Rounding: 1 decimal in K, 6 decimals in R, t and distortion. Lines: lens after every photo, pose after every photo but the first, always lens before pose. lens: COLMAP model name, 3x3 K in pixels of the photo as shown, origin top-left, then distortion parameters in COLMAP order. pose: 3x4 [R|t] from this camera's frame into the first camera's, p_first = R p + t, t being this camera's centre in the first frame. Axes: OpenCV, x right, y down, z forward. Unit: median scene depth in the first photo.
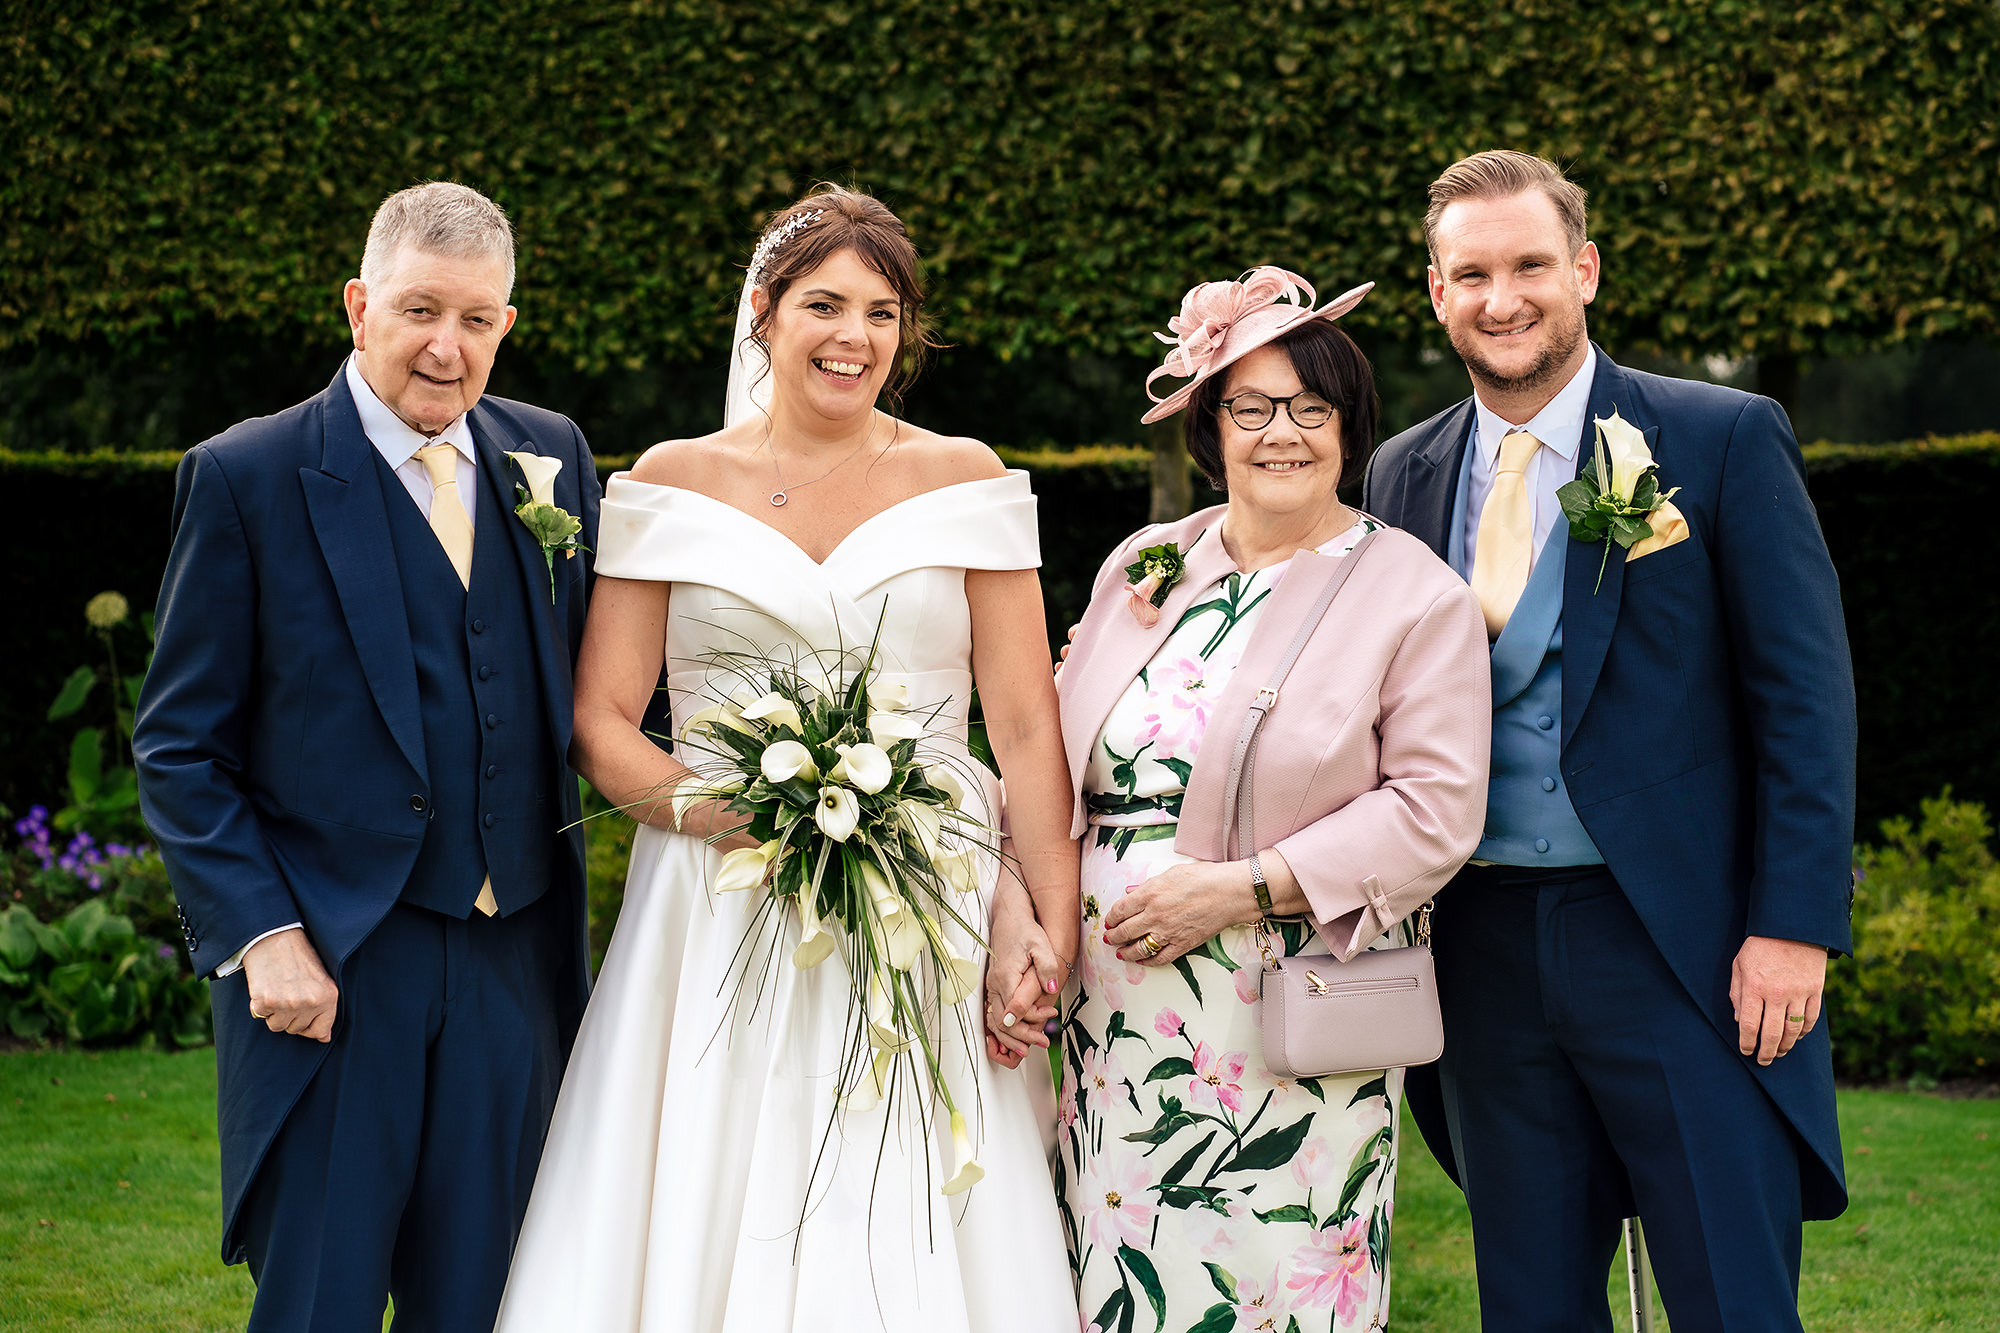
lens RADIAL K [[6998.6, 0, 1056.2], [0, 6998.6, 554.2], [0, 0, 1]] dist [0.179491, 0.000000]
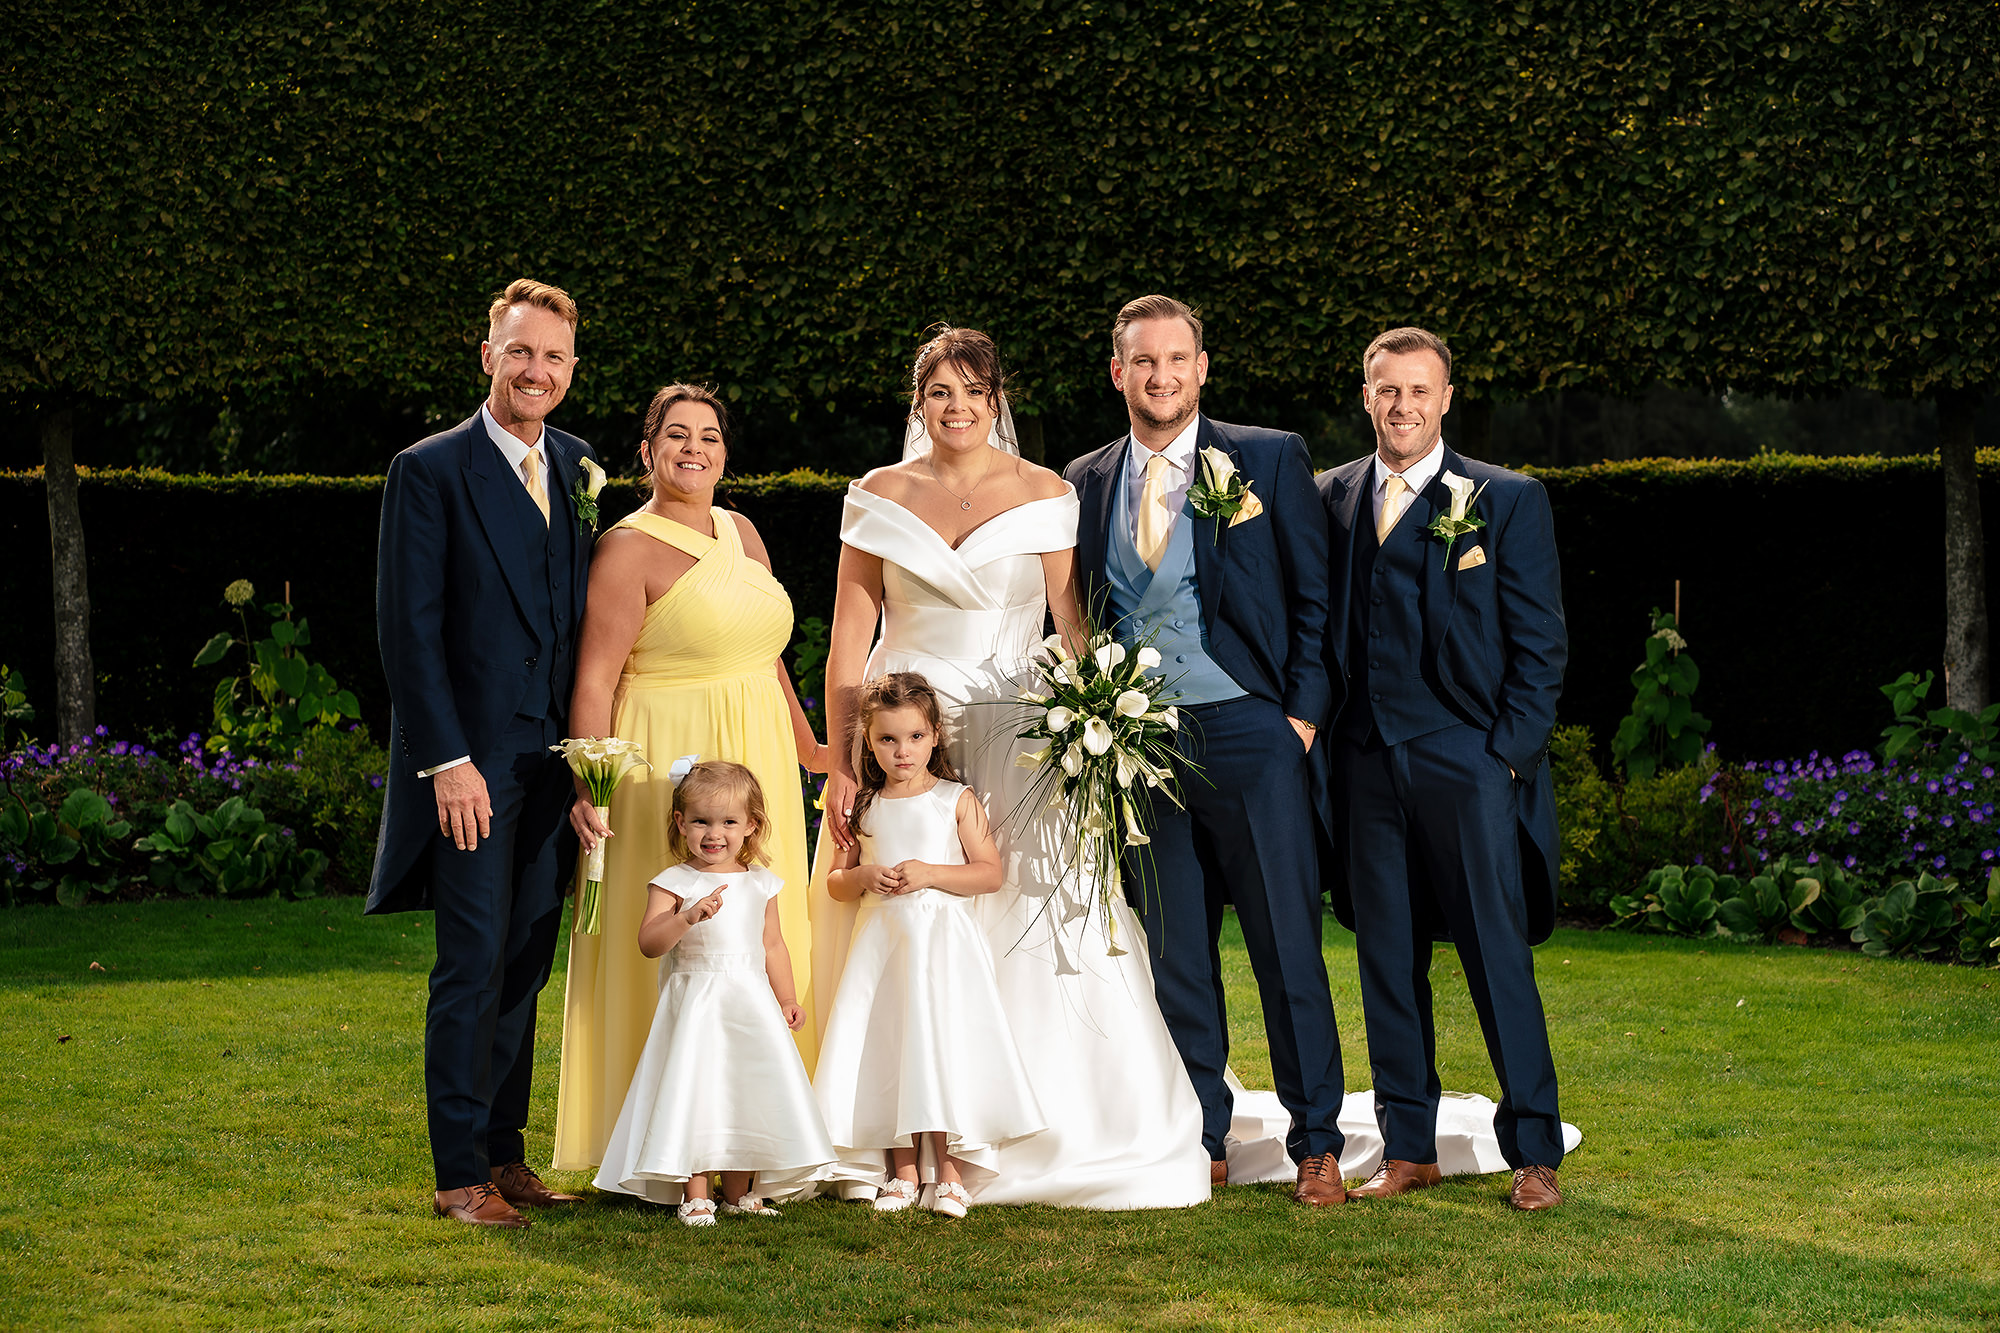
lens RADIAL K [[6998.6, 0, 1049.0], [0, 6998.6, 638.3], [0, 0, 1]] dist [0.179491, 0.000000]
pose [[0.999765, -0.001716, -0.021632, 0.050654], [0.001904, 0.999961, 0.008656, 0.005788], [0.021617, -0.008695, 0.999729, -0.359987]]
